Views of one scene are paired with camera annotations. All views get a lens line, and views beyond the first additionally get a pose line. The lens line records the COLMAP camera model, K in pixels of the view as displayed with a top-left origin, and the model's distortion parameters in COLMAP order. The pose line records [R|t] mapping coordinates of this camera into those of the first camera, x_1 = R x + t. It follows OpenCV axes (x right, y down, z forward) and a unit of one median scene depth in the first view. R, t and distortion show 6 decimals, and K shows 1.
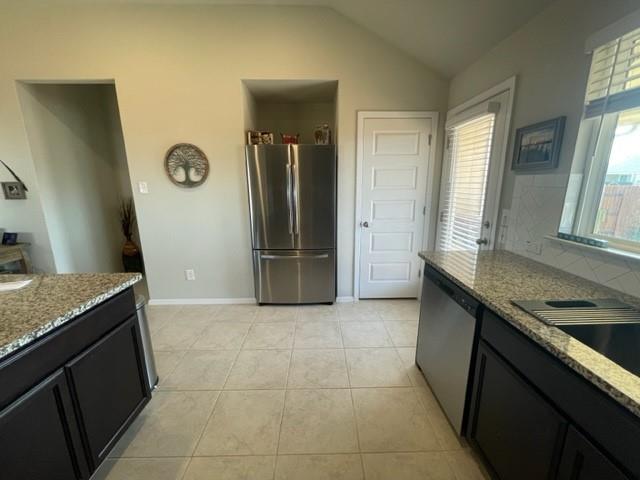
lens RADIAL K [[259.5, 0, 320.3], [0, 259.5, 240.0], [0, 0, 1]] dist [0.000805, 0.000124]
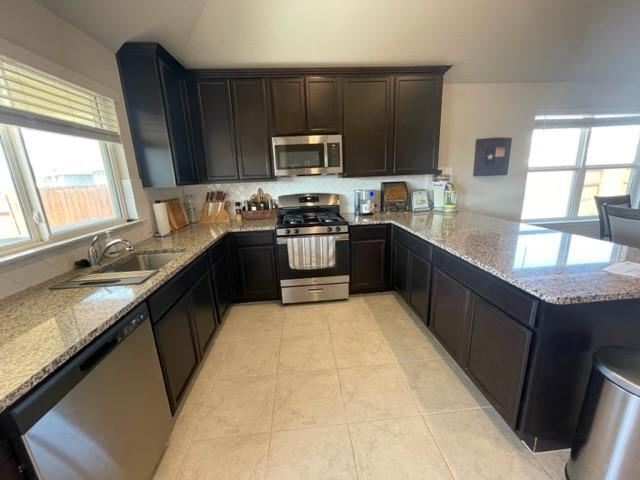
lens RADIAL K [[259.5, 0, 321.0], [0, 259.5, 239.1], [0, 0, 1]] dist [0.000805, 0.000124]
pose [[-0.996972, 0.060459, -0.048898, -0.056173], [0.032671, 0.896349, 0.442145, -0.419614], [0.070561, 0.439209, -0.895610, 1.887580]]
